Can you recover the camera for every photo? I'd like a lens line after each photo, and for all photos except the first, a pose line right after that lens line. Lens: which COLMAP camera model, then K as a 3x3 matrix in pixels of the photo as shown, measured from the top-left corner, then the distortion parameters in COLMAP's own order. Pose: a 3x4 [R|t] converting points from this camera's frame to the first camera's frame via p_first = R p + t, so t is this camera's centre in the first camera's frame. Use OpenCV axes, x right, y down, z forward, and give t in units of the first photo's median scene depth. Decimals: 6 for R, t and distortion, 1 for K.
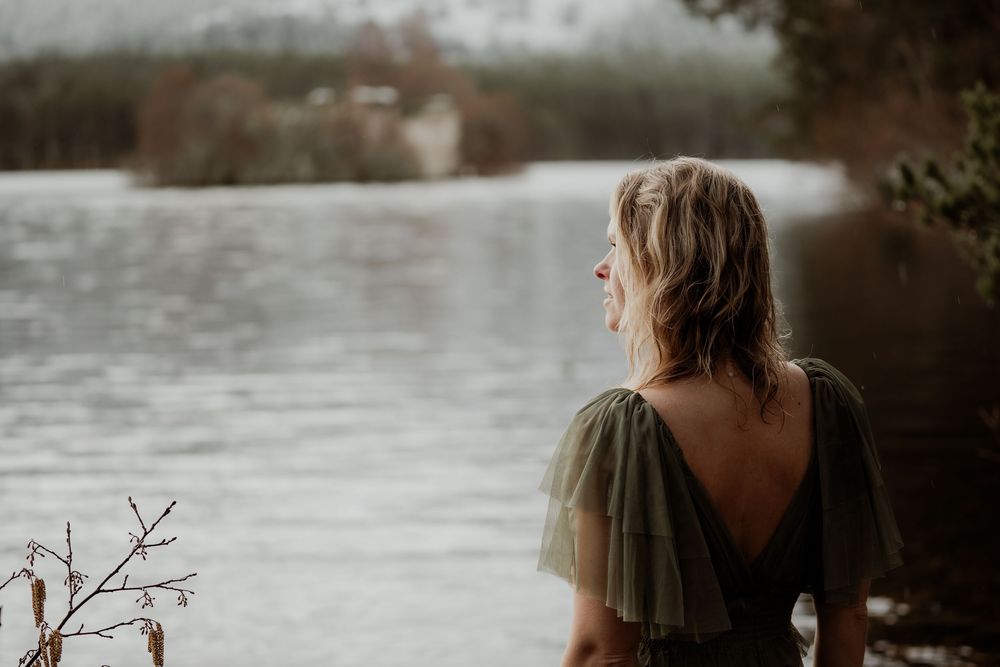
lens RADIAL K [[2040.0, 0, 499.3], [0, 2040.0, 336.1], [0, 0, 1]] dist [0.342786, 0.000000]
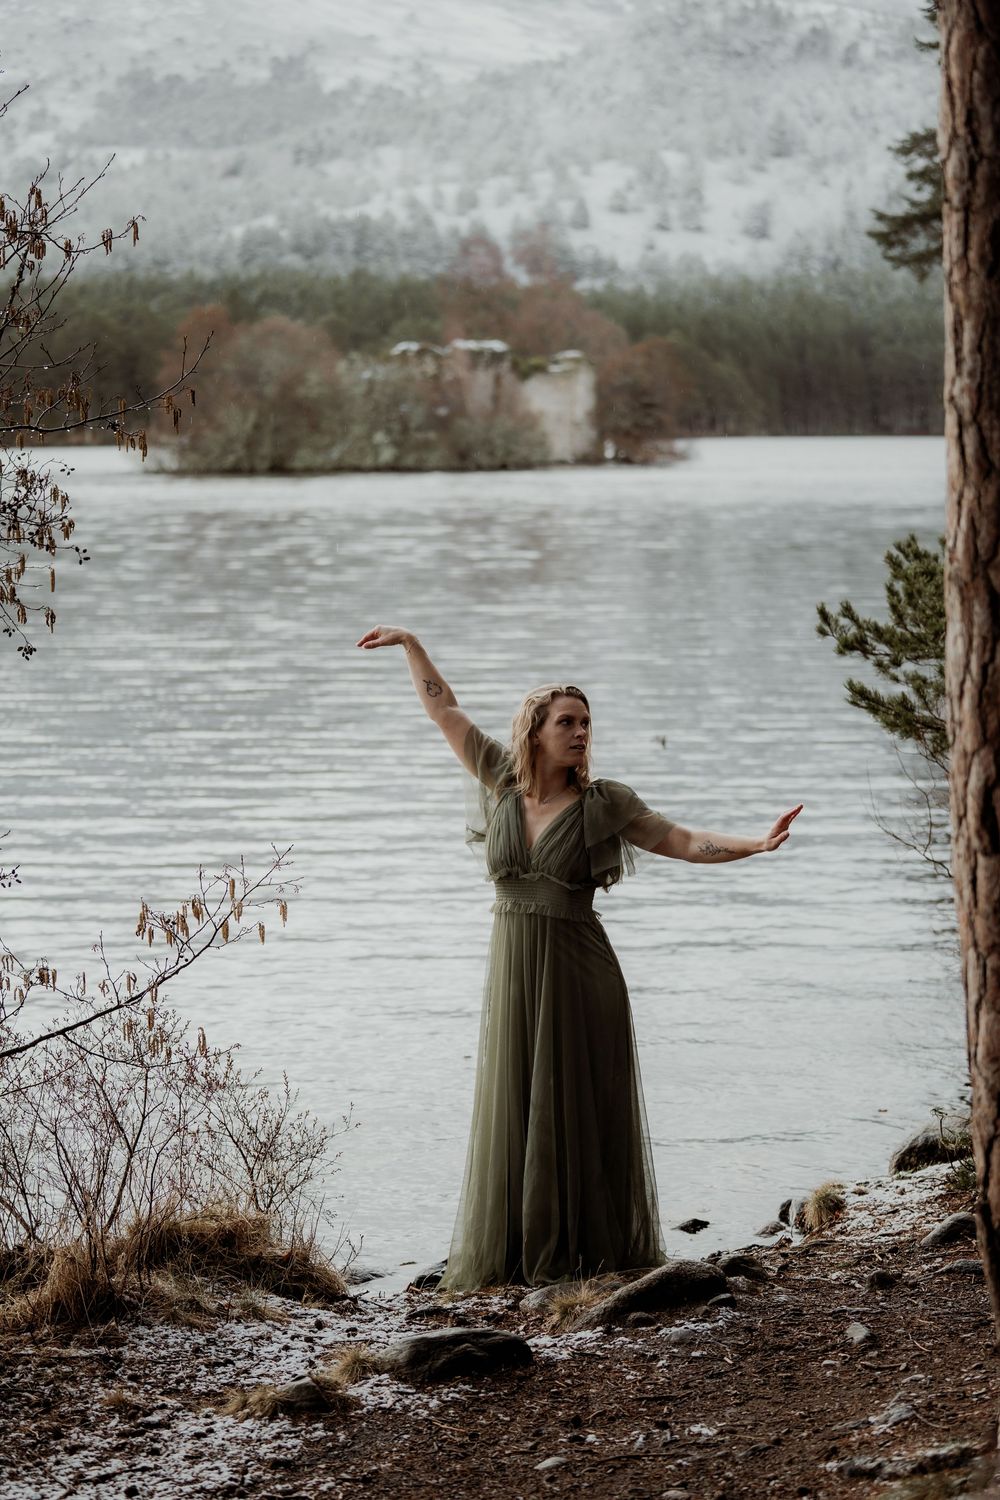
lens RADIAL K [[3200.3, 0, 503.2], [0, 3200.3, 746.4], [0, 0, 1]] dist [-0.278176, 0.000000]
pose [[0.998251, -0.002665, -0.059057, 0.012414], [0.004162, 0.999673, 0.025247, -0.005054], [0.058970, -0.025448, 0.997935, -0.110200]]
